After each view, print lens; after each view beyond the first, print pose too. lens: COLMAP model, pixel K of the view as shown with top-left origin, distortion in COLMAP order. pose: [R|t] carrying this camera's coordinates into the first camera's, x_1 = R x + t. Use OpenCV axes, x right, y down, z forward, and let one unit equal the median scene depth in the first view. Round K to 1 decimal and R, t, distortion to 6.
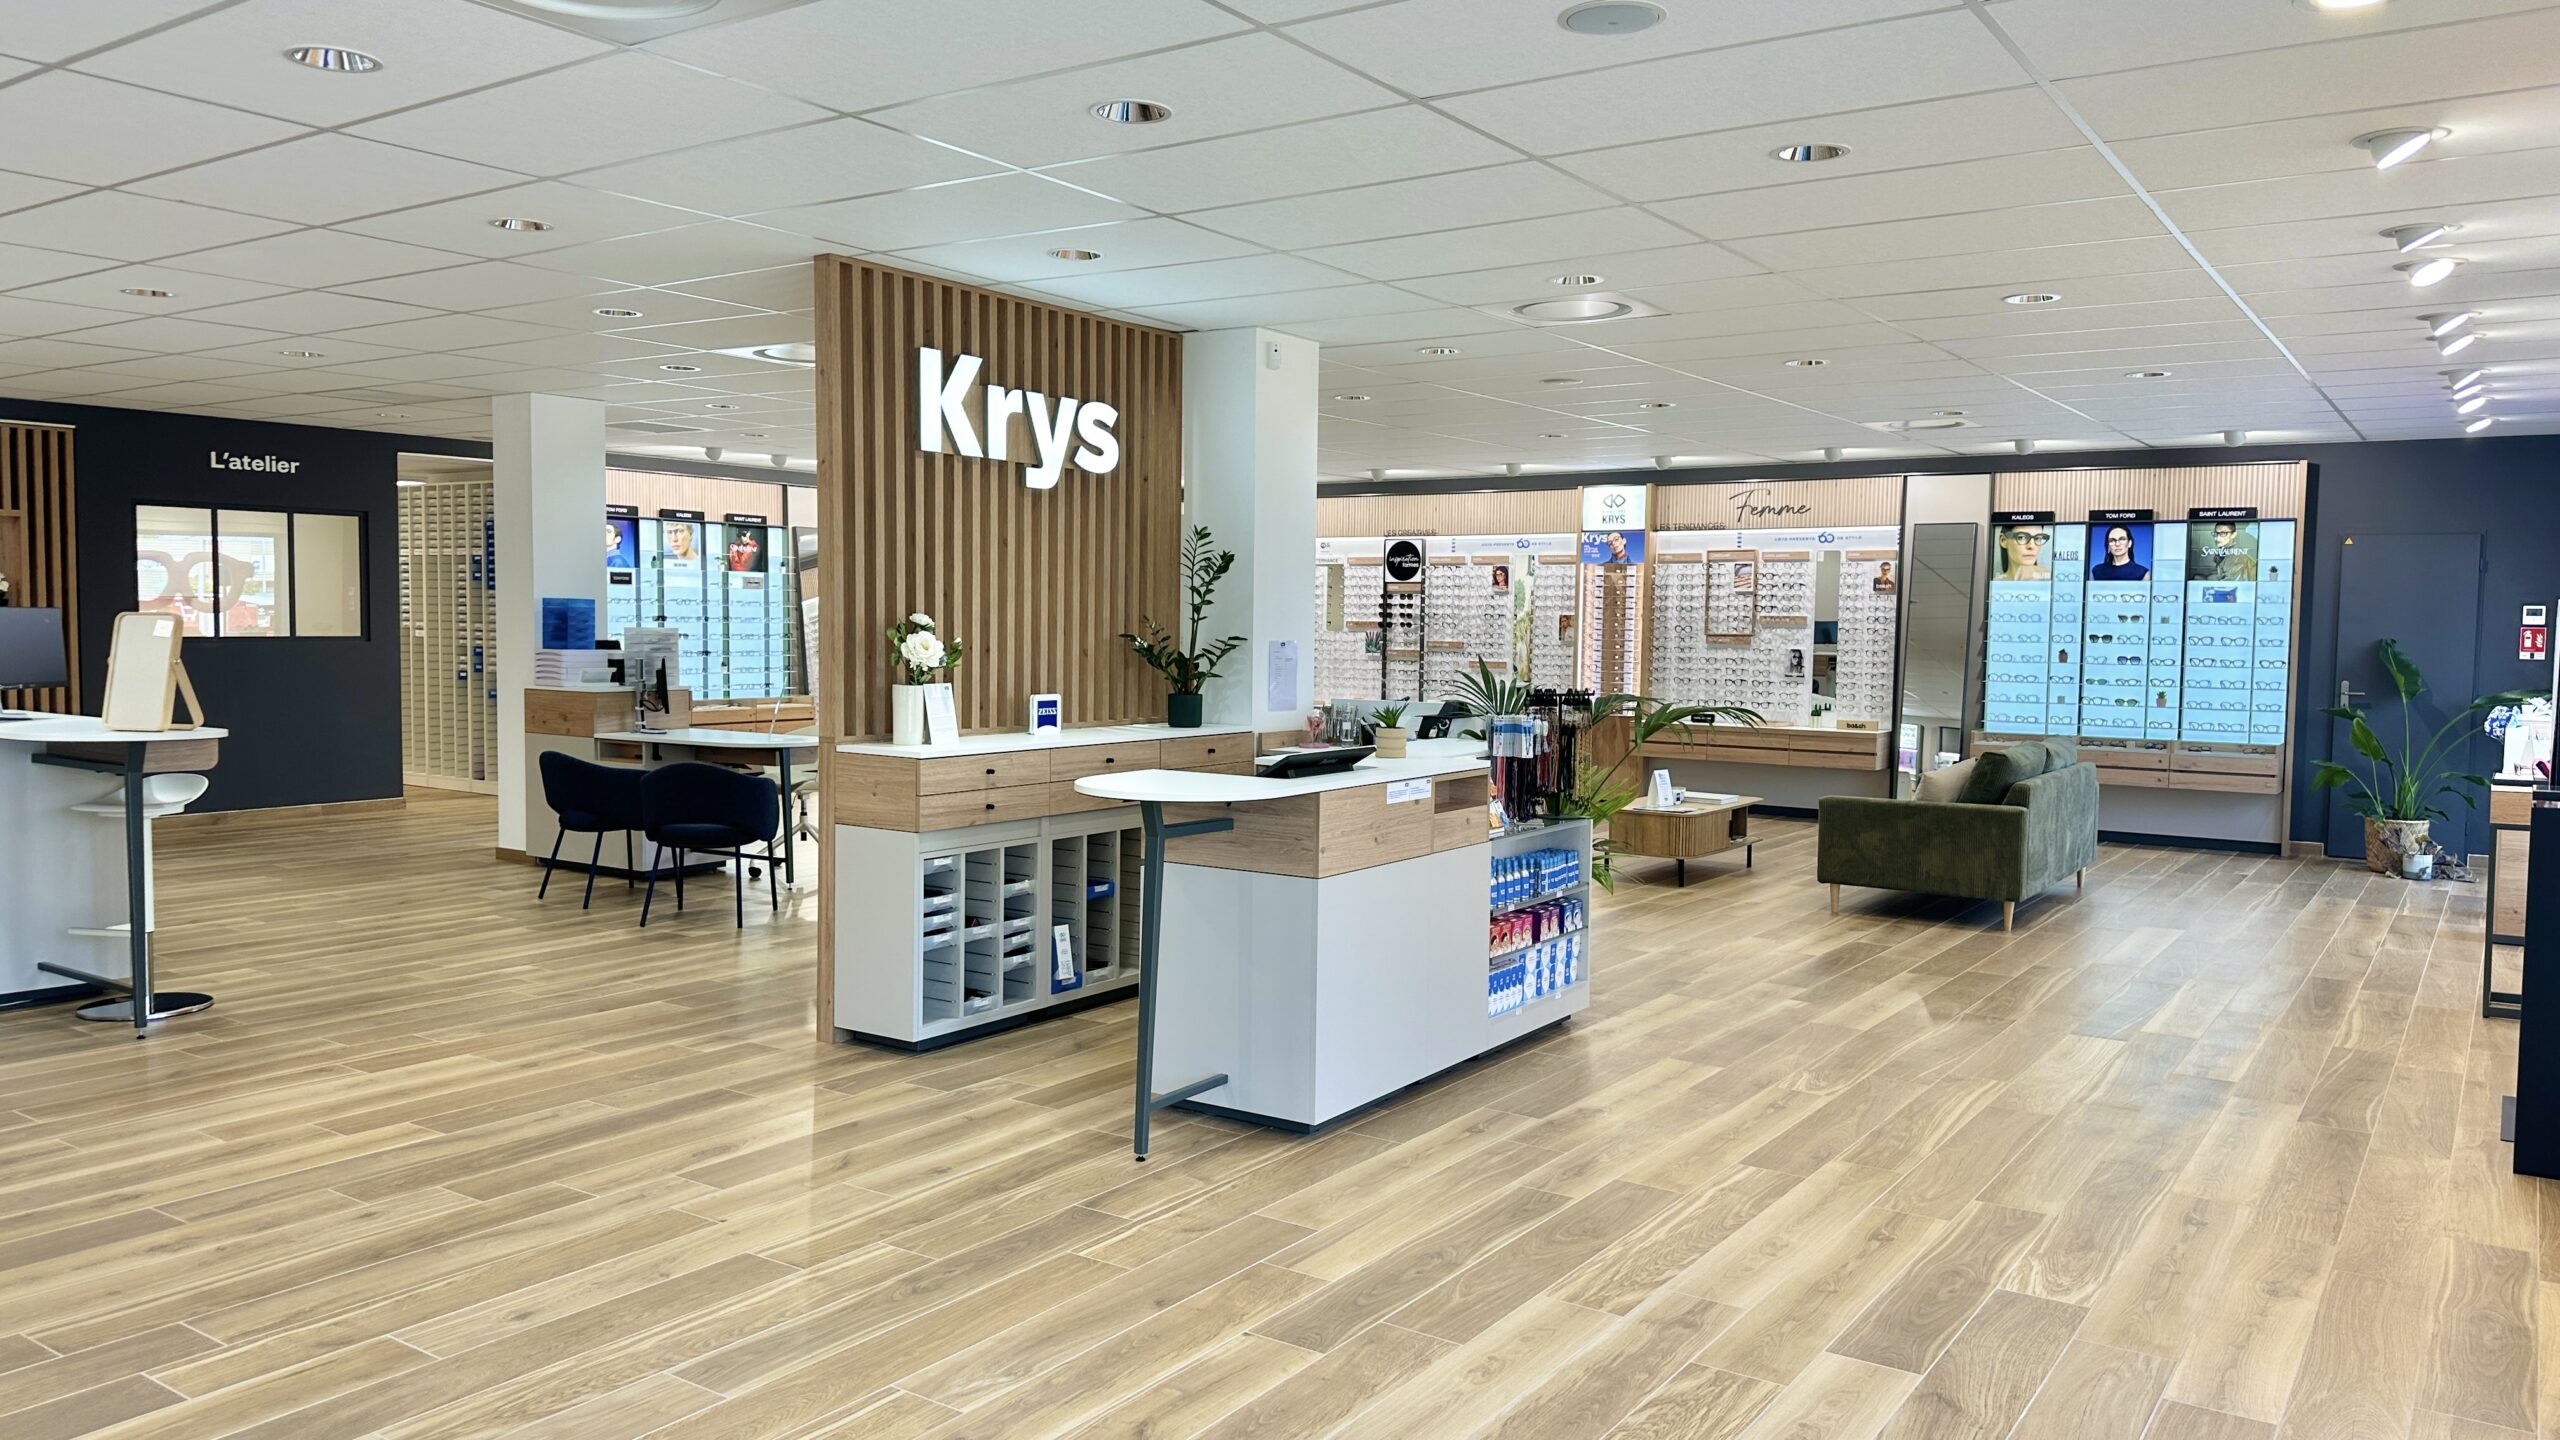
lens RADIAL K [[1780.6, 0, 1267.9], [0, 1780.6, 725.9], [0, 0, 1]] dist [0.144633, -0.226211]
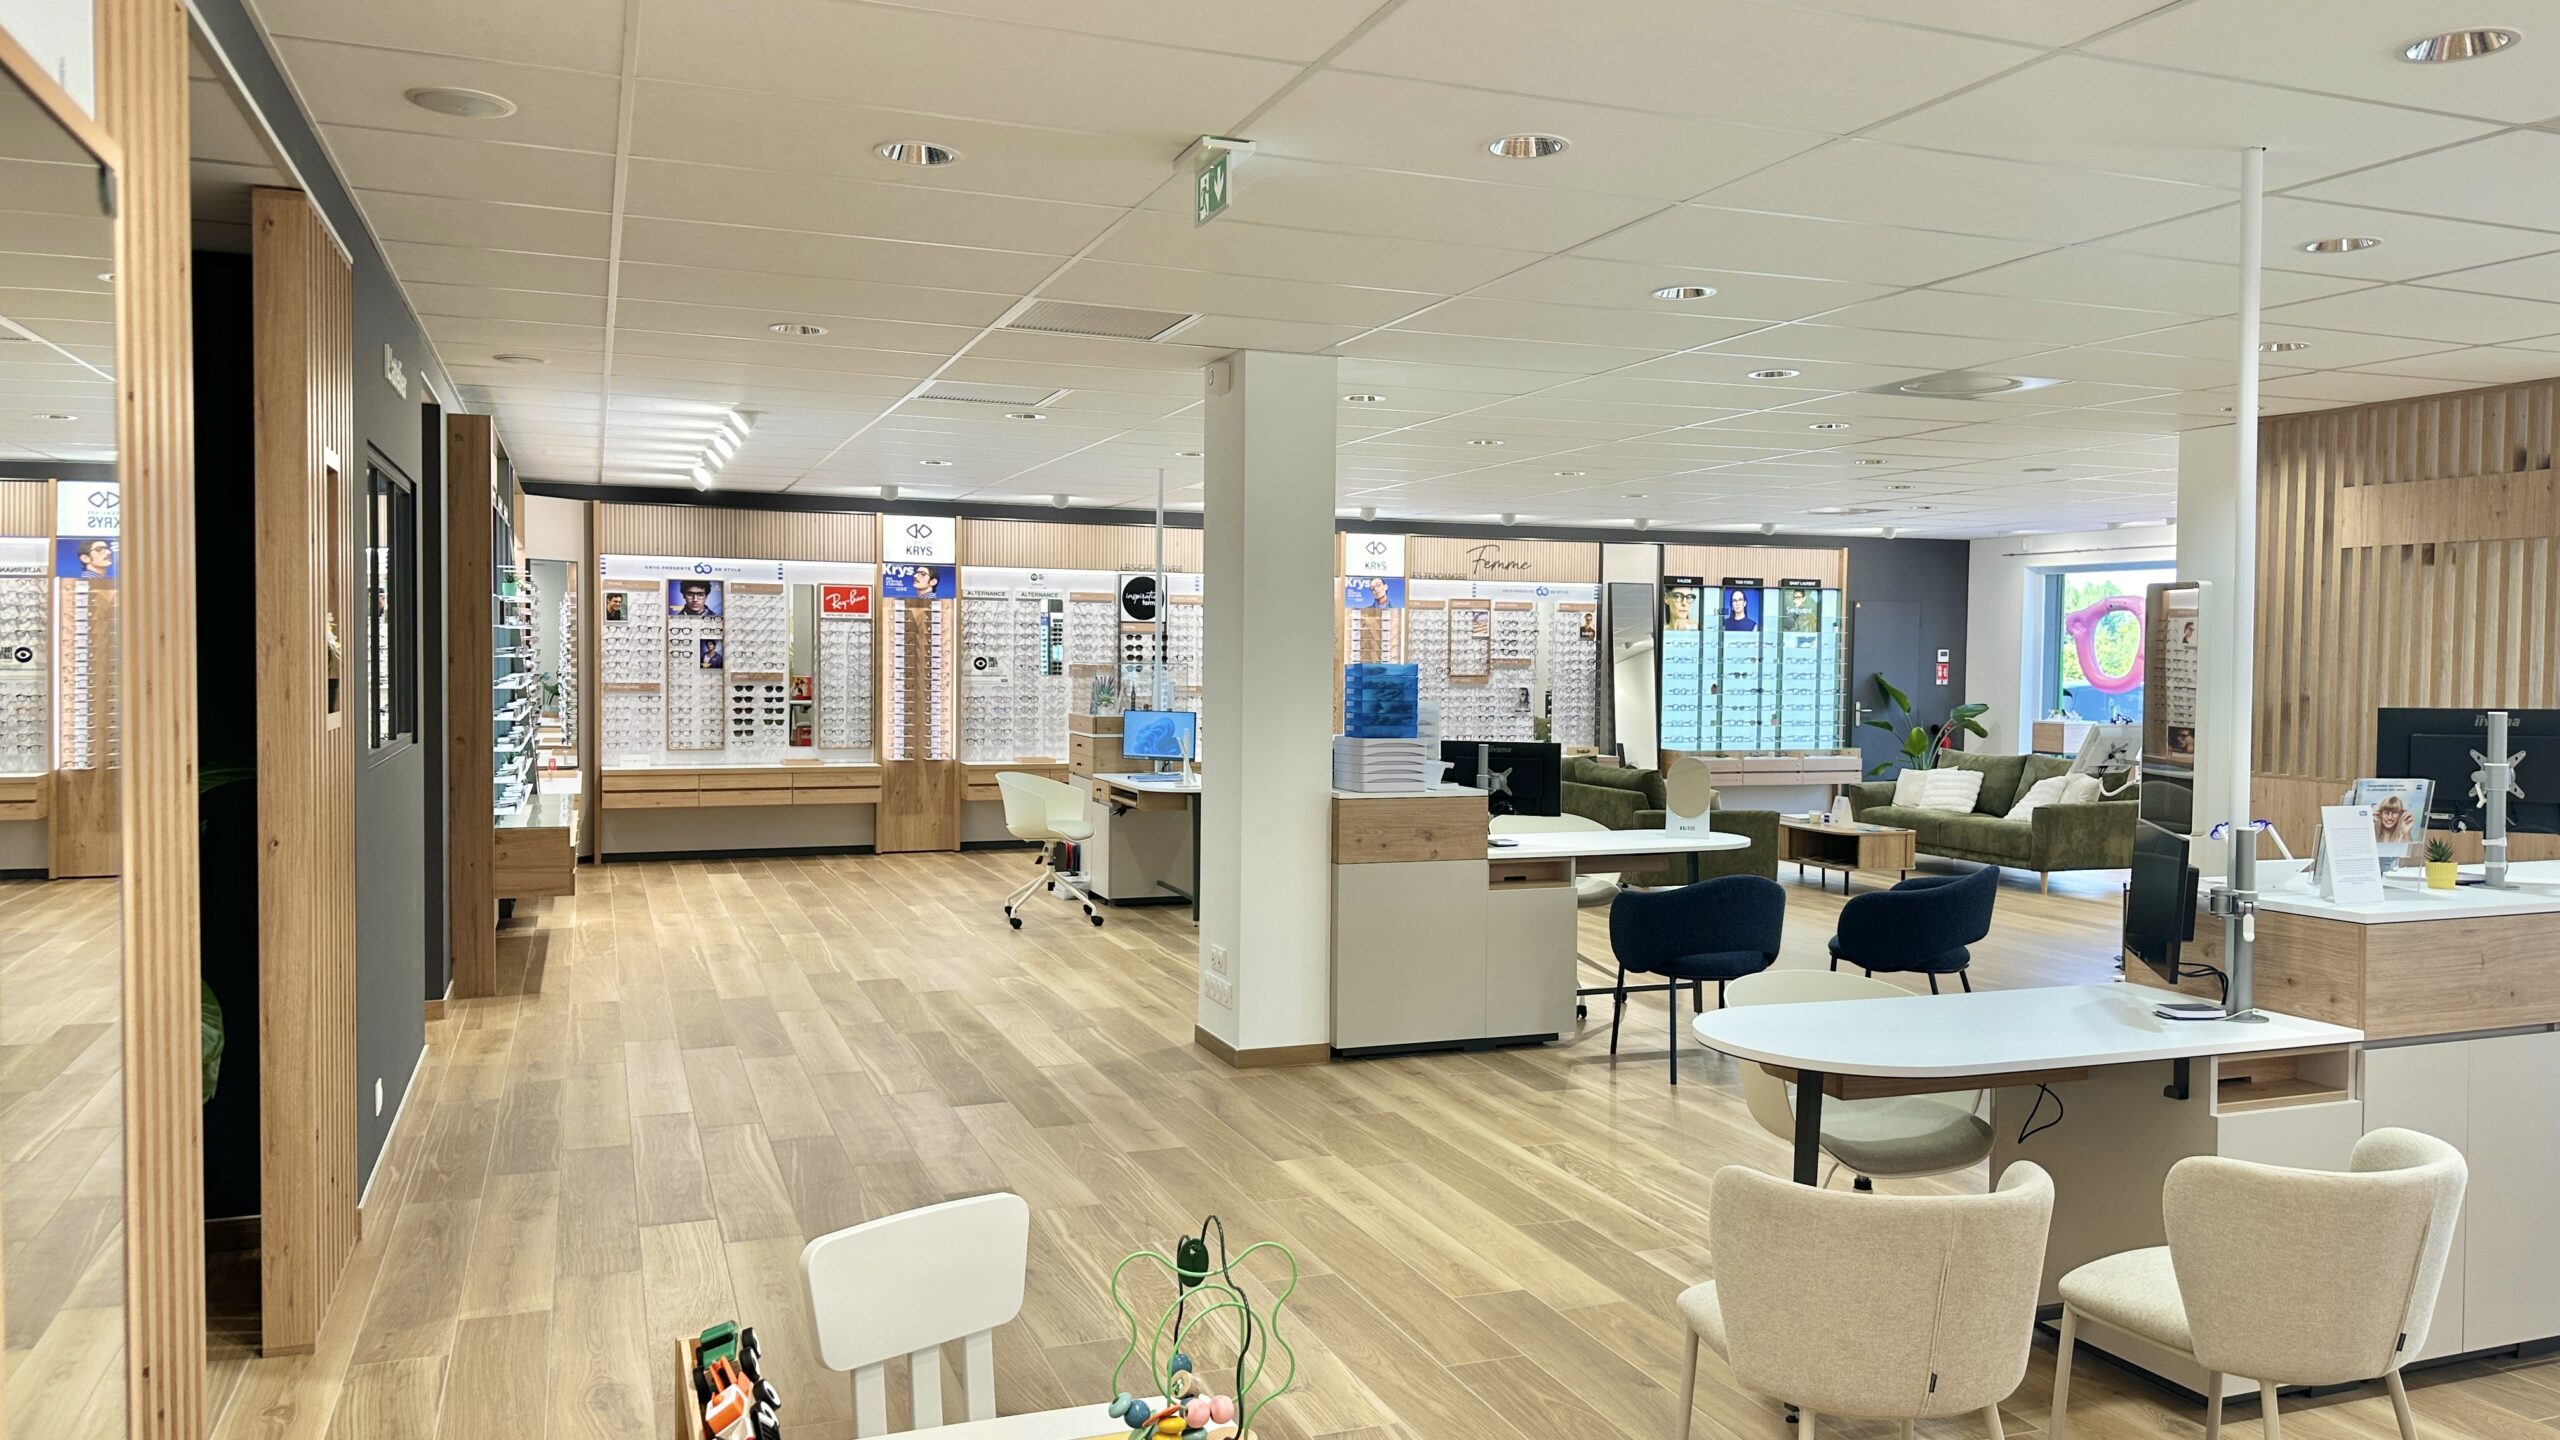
lens RADIAL K [[1780.6, 0, 1267.9], [0, 1780.6, 725.9], [0, 0, 1]] dist [0.144633, -0.226211]
pose [[0.562334, -0.040331, 0.825926, -0.742233], [0.050887, 0.998605, 0.014116, -0.043176], [-0.825343, 0.034091, 0.563601, 0.503908]]
